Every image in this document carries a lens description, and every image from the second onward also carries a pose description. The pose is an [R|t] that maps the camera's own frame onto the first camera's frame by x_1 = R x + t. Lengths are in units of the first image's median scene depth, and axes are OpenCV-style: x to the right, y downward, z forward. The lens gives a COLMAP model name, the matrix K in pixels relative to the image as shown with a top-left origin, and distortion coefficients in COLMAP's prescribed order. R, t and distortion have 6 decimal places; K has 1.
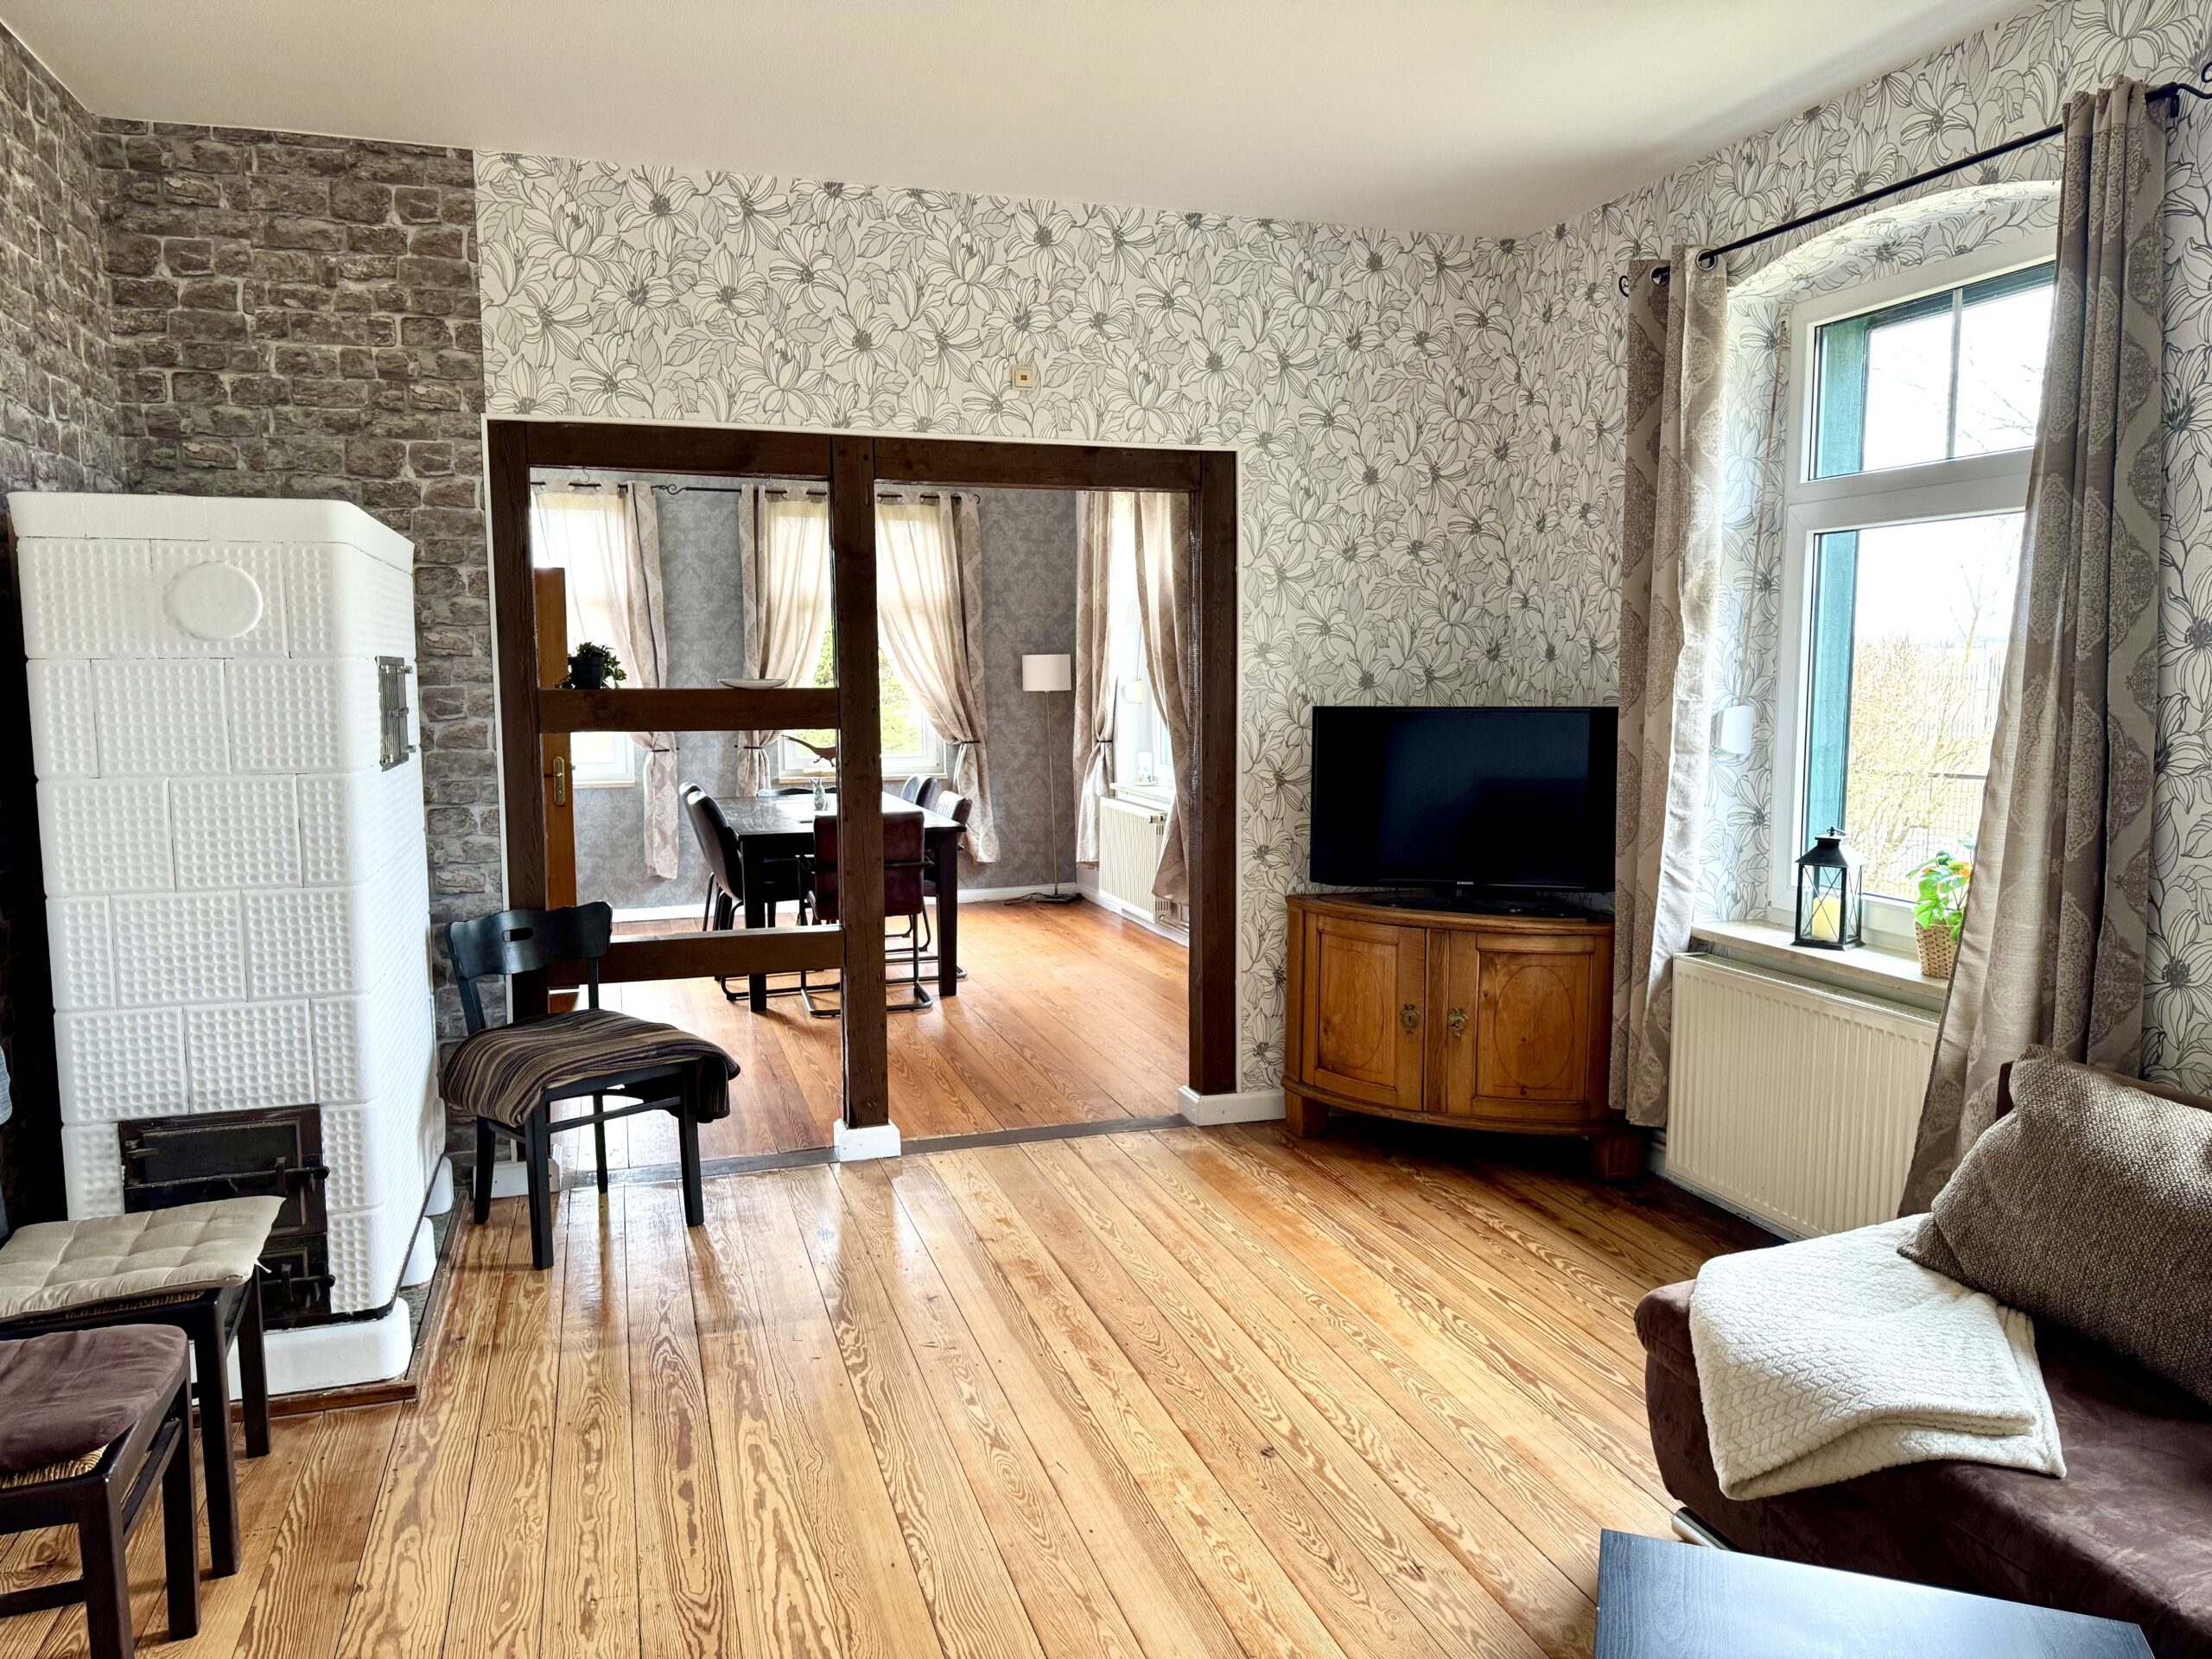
lens RADIAL K [[1558.1, 0, 1107.0], [0, 1558.1, 830.5], [0, 0, 1]] dist [0.041775, -0.035682]
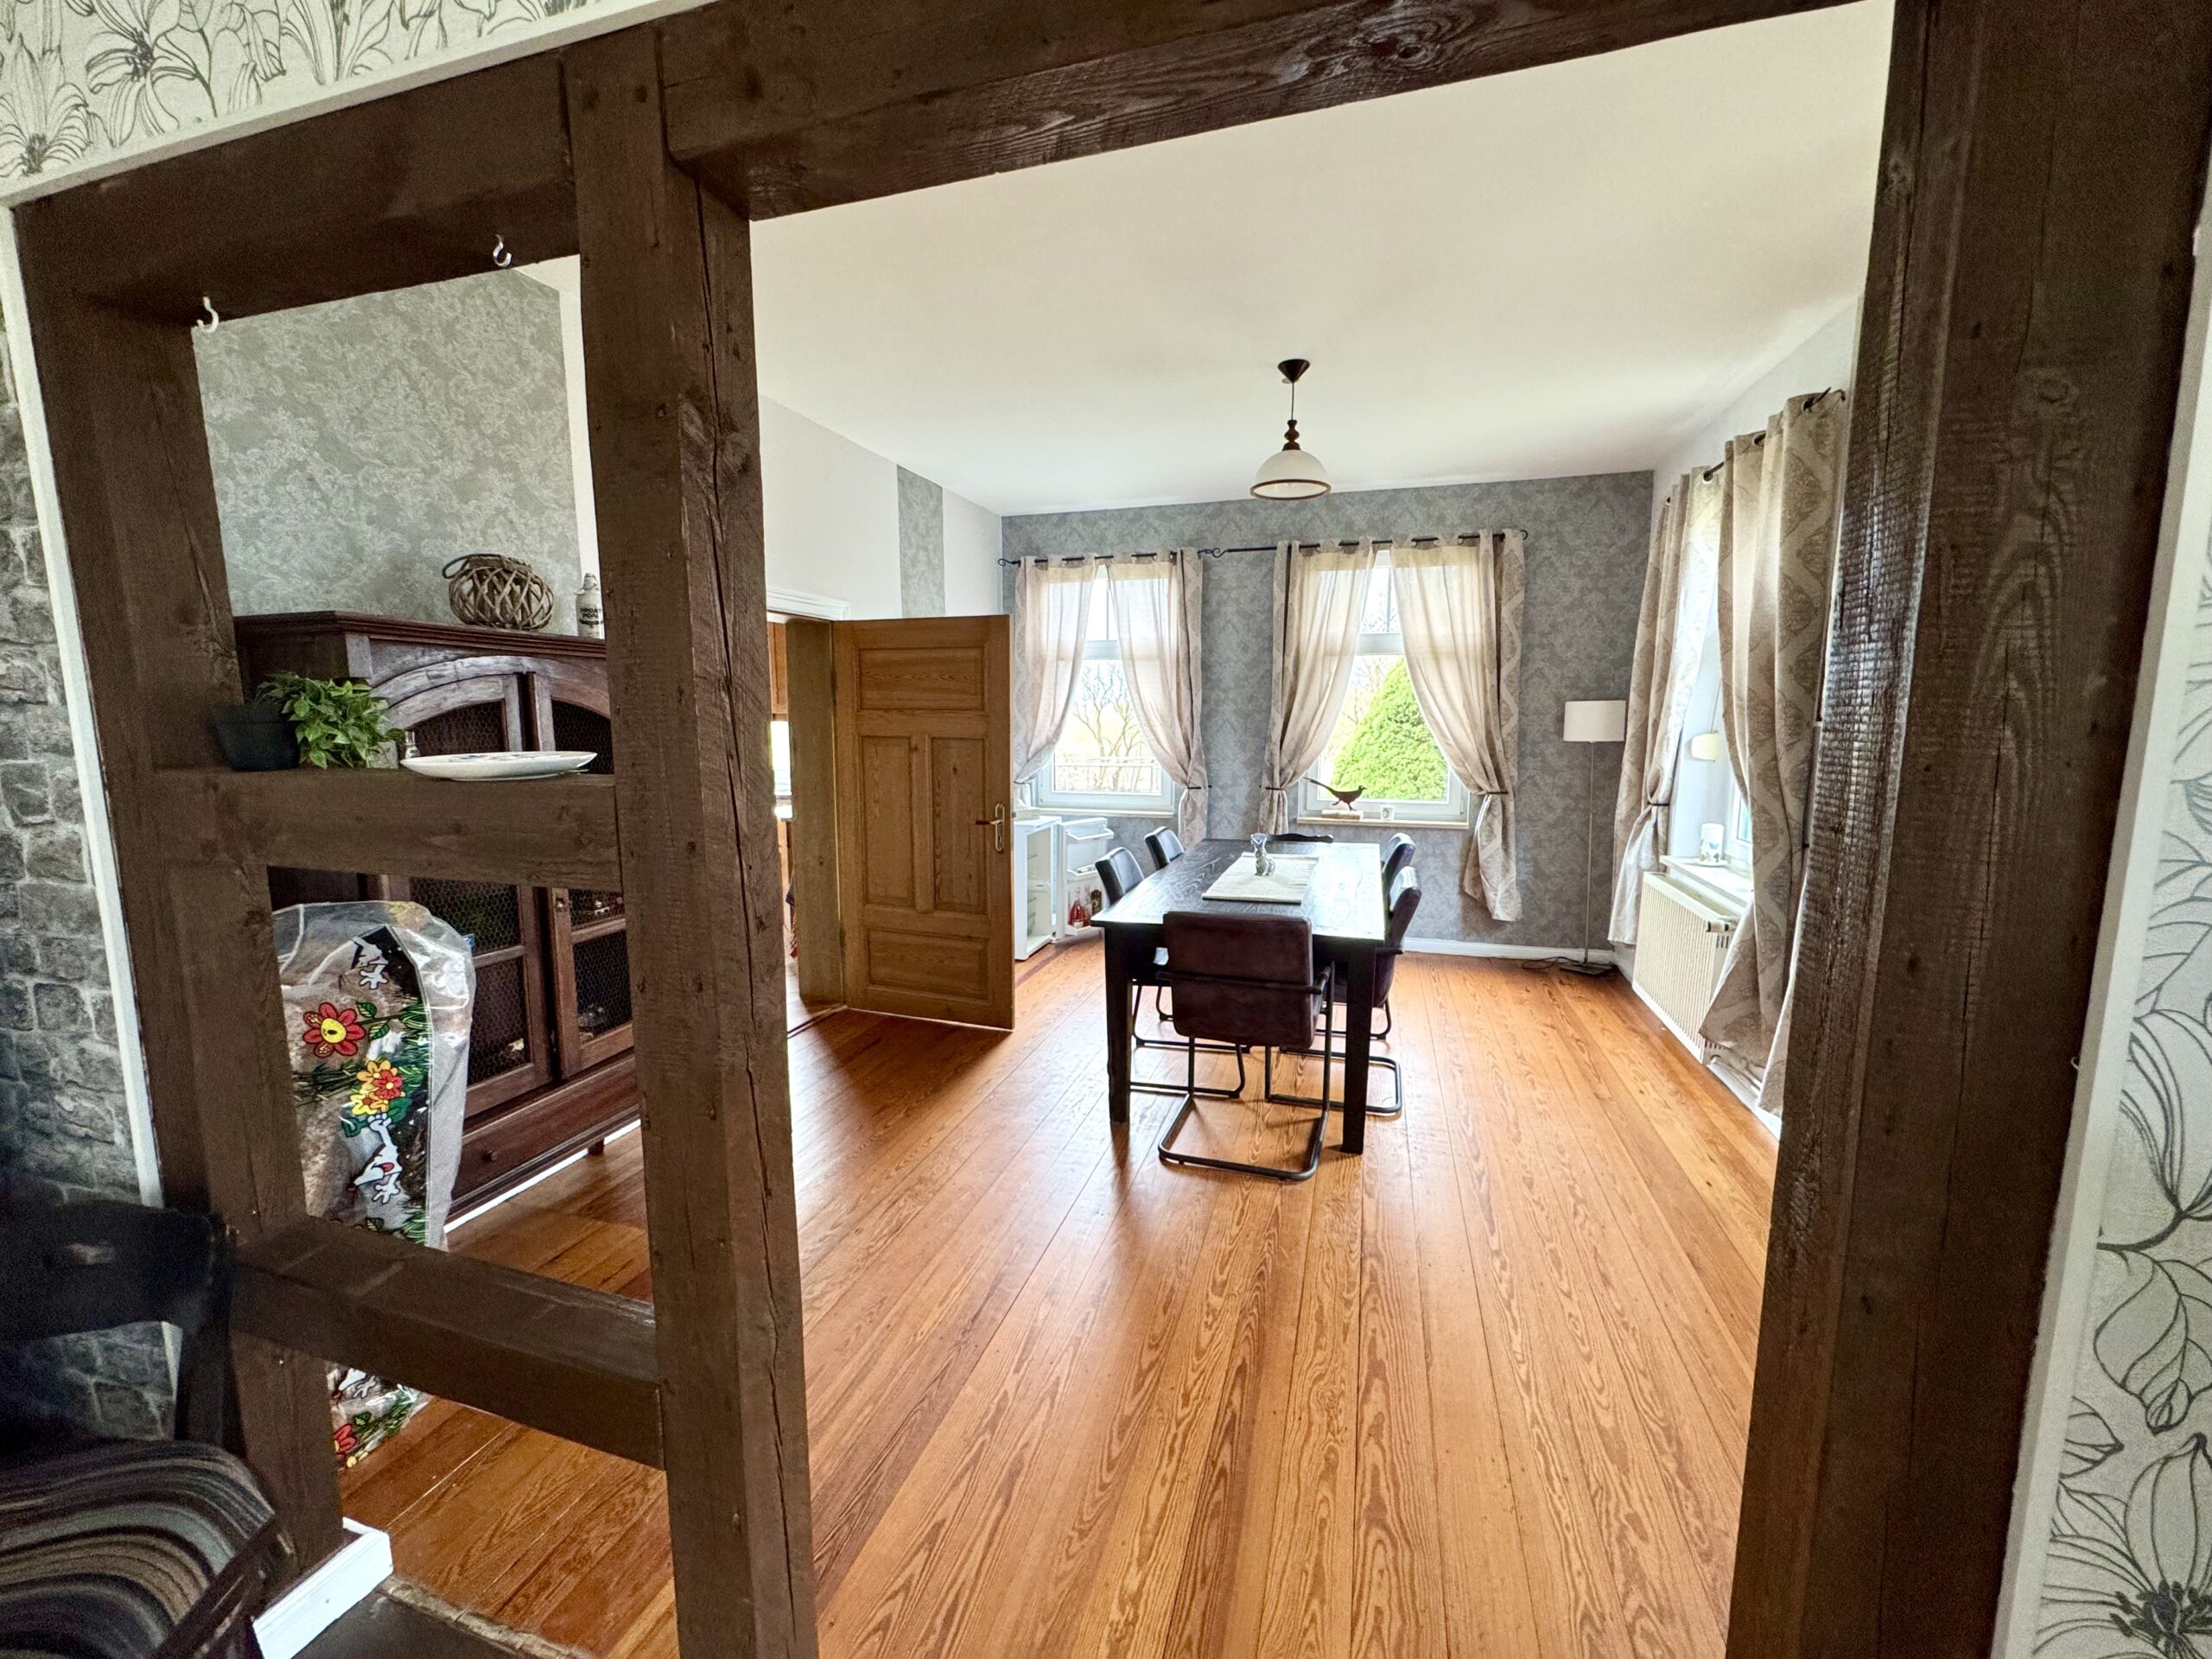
lens RADIAL K [[892.5, 0, 1097.9], [0, 892.5, 823.7], [0, 0, 1]] dist [0.006453, 0.000084]
pose [[0.824667, 0.074468, -0.560695, 0.020029], [-0.062144, 0.997223, 0.041043, -0.046429], [0.562195, 0.000997, 0.827004, 0.420051]]
